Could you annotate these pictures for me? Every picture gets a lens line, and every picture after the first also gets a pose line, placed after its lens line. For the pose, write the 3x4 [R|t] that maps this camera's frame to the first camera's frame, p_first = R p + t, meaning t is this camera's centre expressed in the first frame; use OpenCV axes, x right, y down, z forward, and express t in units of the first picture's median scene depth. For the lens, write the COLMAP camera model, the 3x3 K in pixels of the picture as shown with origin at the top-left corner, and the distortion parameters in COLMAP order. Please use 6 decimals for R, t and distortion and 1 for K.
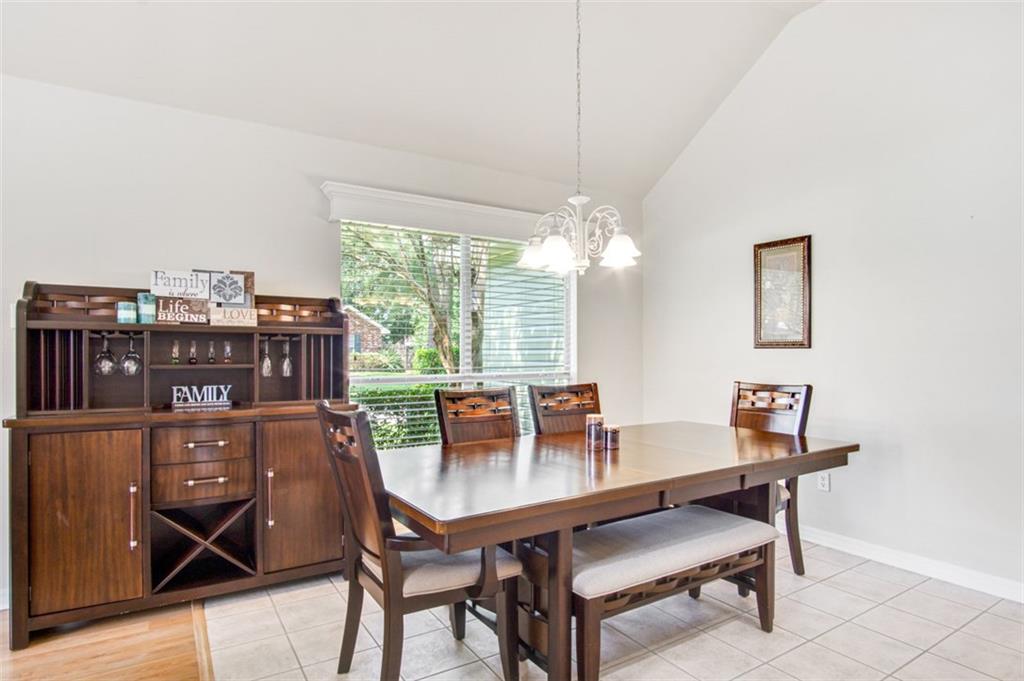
lens RADIAL K [[563.7, 0, 518.1], [0, 563.7, 347.4], [0, 0, 1]] dist [-0.027789, 0.004646]
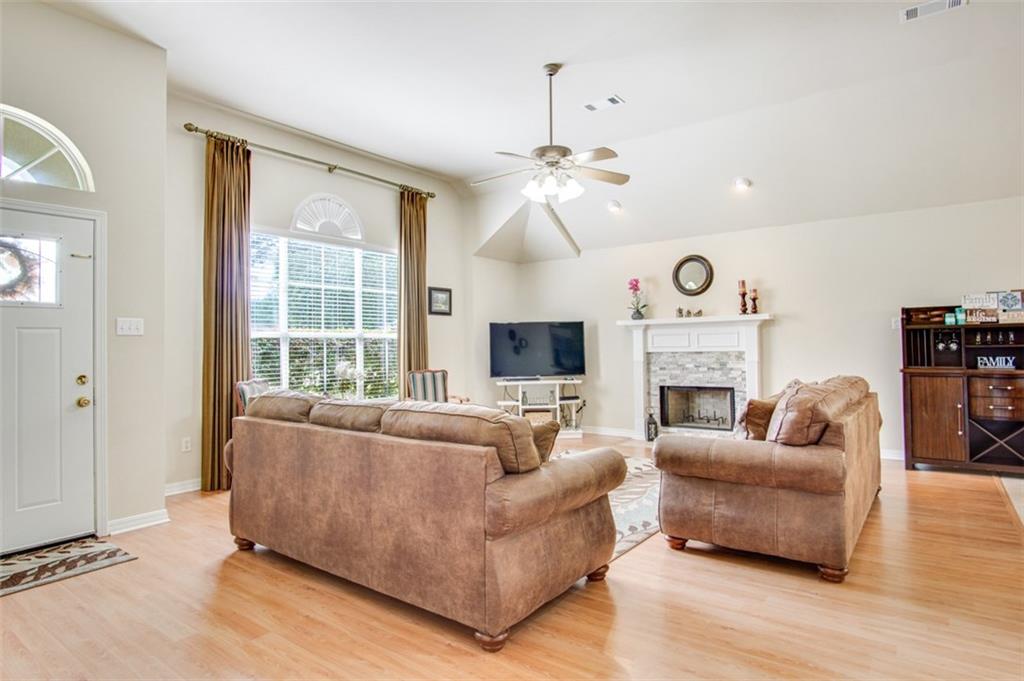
lens RADIAL K [[563.7, 0, 513.0], [0, 563.7, 326.8], [0, 0, 1]] dist [-0.027789, 0.004646]
pose [[0.333107, -0.036927, -0.942166, 0.636828], [0.025214, 0.999224, -0.030249, -0.014762], [0.942552, -0.013680, 0.333780, -1.124681]]
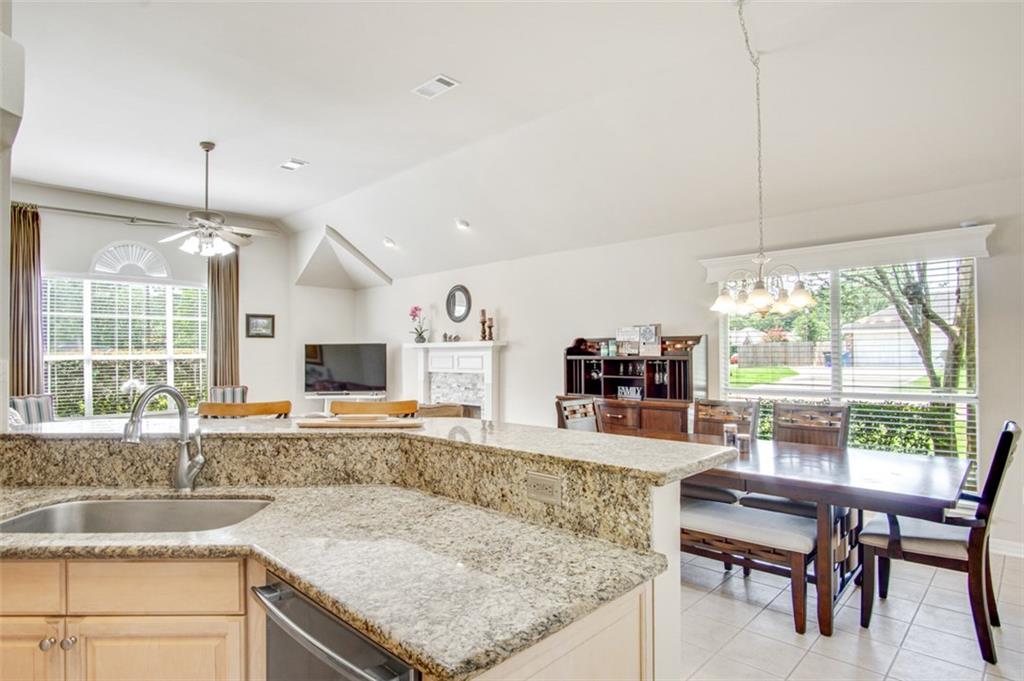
lens RADIAL K [[552.3, 0, 512.0], [0, 552.3, 346.8], [0, 0, 1]] dist [-0.026274, 0.000971]
pose [[0.212622, -0.007313, -0.977107, 1.297202], [0.018471, 0.999823, -0.003464, -0.075826], [0.976960, -0.017312, 0.212719, 0.209893]]
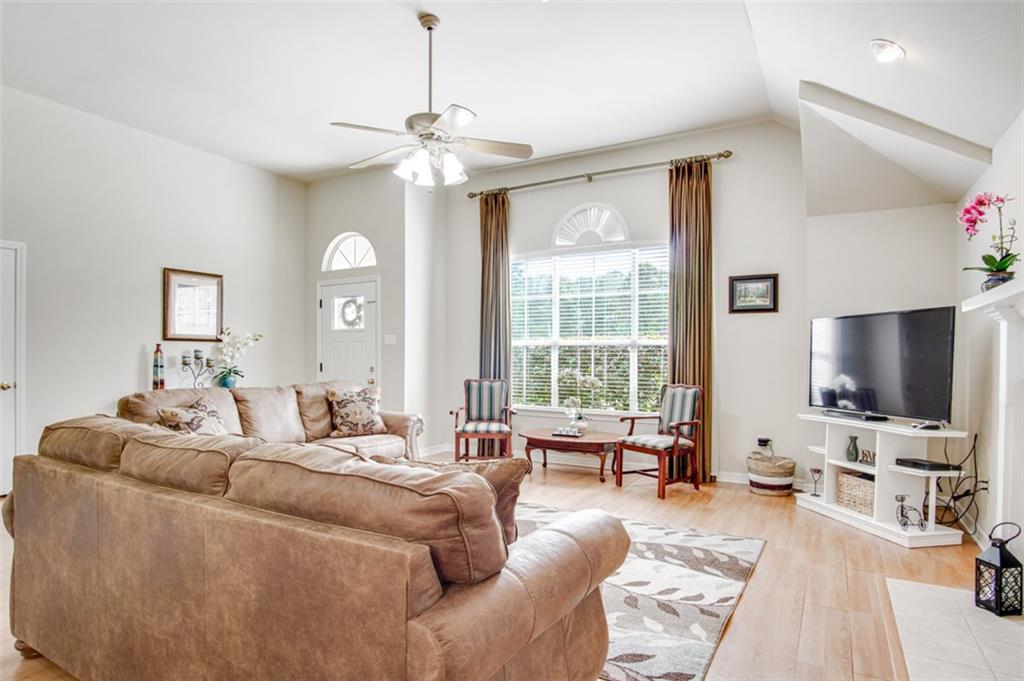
lens RADIAL K [[563.7, 0, 516.0], [0, 563.7, 357.3], [0, 0, 1]] dist [-0.027789, 0.004646]
pose [[-0.890326, -0.003070, -0.455313, -0.427297], [-0.000471, 0.999983, -0.005820, 0.005998], [0.455323, -0.004967, -0.890313, 0.876871]]
